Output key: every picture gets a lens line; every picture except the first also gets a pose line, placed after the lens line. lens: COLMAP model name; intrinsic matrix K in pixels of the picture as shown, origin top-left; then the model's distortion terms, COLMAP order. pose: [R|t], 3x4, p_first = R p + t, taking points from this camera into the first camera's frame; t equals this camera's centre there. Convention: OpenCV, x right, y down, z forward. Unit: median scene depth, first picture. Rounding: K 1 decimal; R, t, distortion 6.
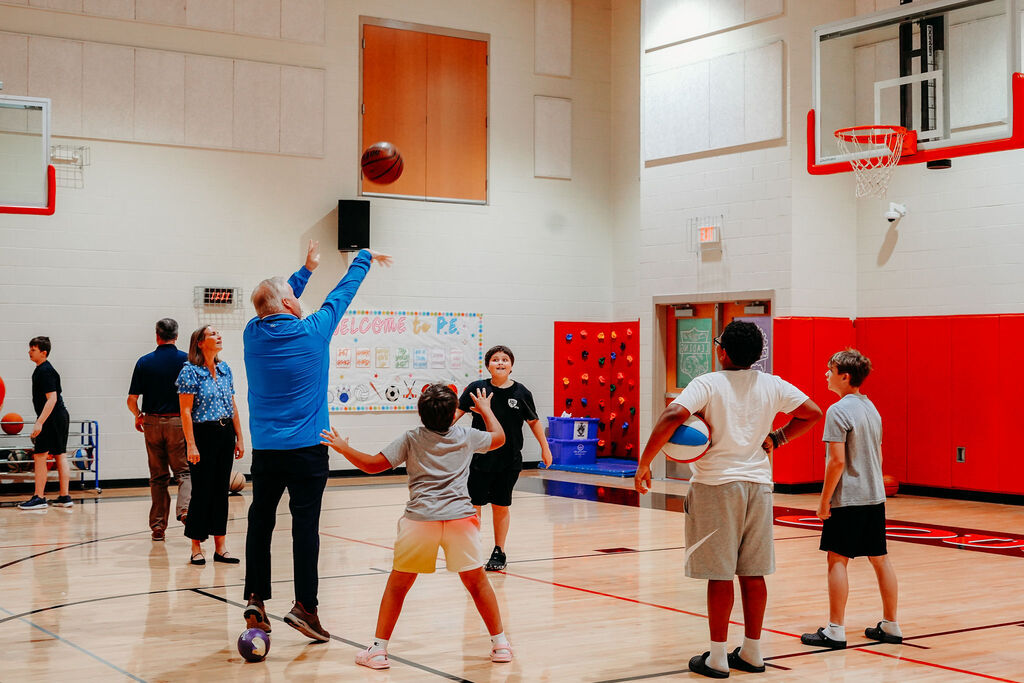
lens RADIAL K [[1500.5, 0, 512.0], [0, 1500.5, 341.5], [0, 0, 1]] dist [0.017288, 0.051634]
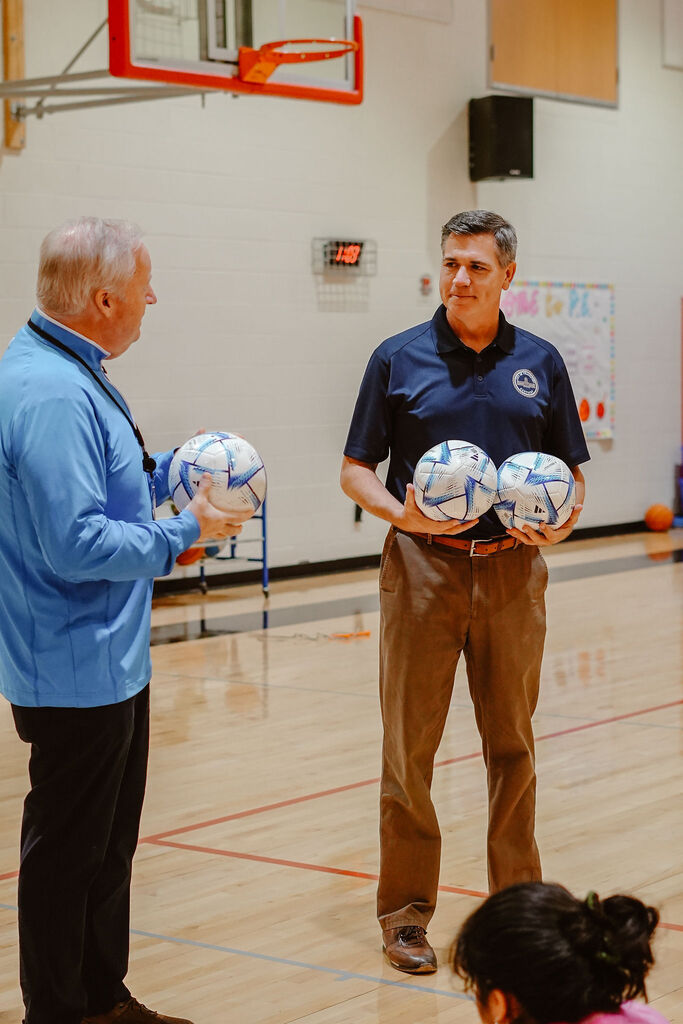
lens RADIAL K [[2282.0, 0, 341.5], [0, 2282.0, 512.0], [0, 0, 1]] dist [-0.042549, -0.384867]
pose [[0.946924, -0.034036, 0.319650, -0.479569], [0.009182, 0.996837, 0.078941, -0.000127], [-0.321326, -0.071817, 0.944242, 0.151040]]
